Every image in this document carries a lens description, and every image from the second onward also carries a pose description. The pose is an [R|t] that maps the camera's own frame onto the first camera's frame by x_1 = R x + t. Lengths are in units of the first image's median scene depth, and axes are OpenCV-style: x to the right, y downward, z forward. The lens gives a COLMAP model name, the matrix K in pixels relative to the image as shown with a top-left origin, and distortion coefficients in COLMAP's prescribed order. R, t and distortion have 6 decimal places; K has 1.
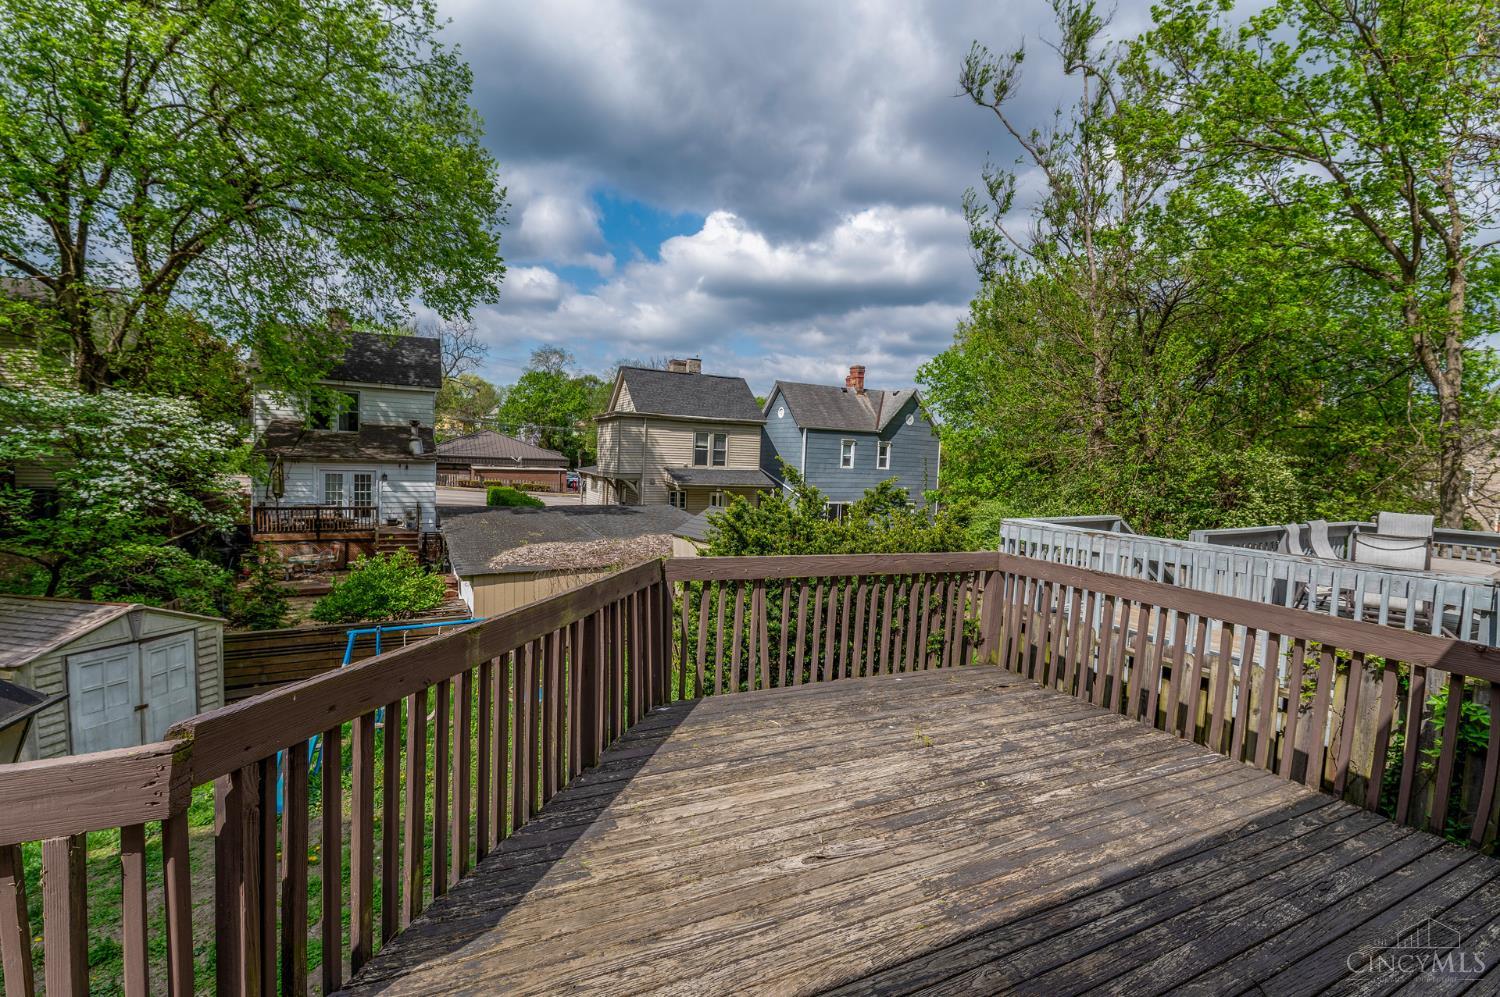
lens RADIAL K [[675.8, 0, 762.2], [0, 675.8, 489.2], [0, 0, 1]] dist [-0.000526, -0.011569]
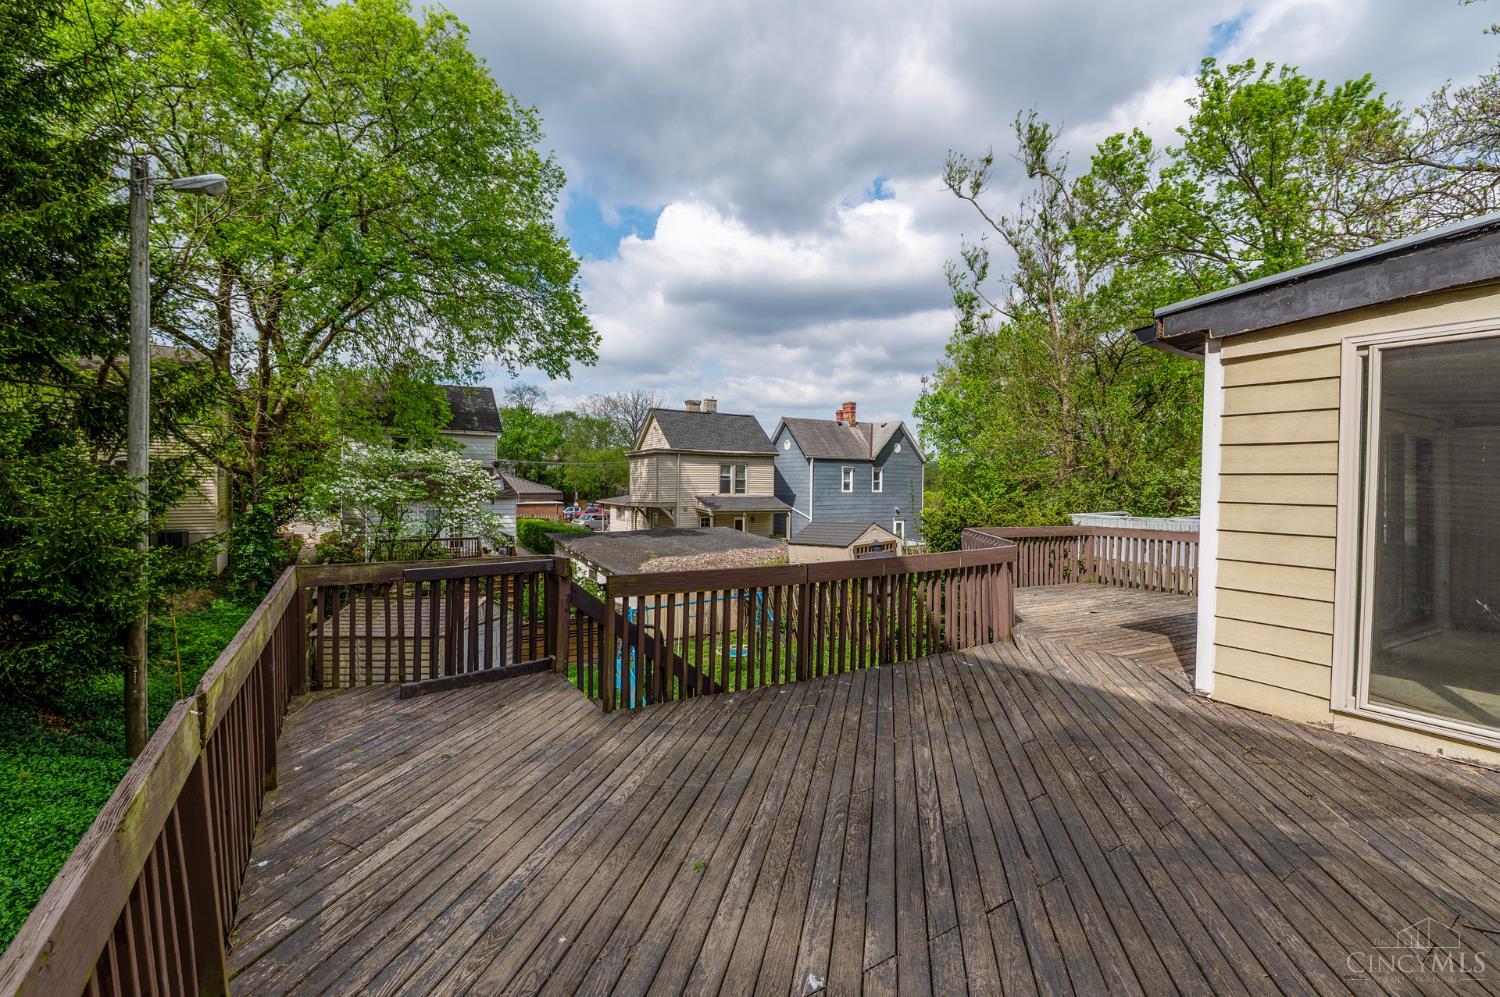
lens RADIAL K [[670.4, 0, 763.3], [0, 670.4, 466.4], [0, 0, 1]] dist [0.000872, -0.011944]
pose [[0.996900, -0.027422, 0.073747, -0.143433], [0.032803, 0.996809, -0.072779, 0.004862], [-0.071516, 0.074972, 0.994618, -0.168850]]
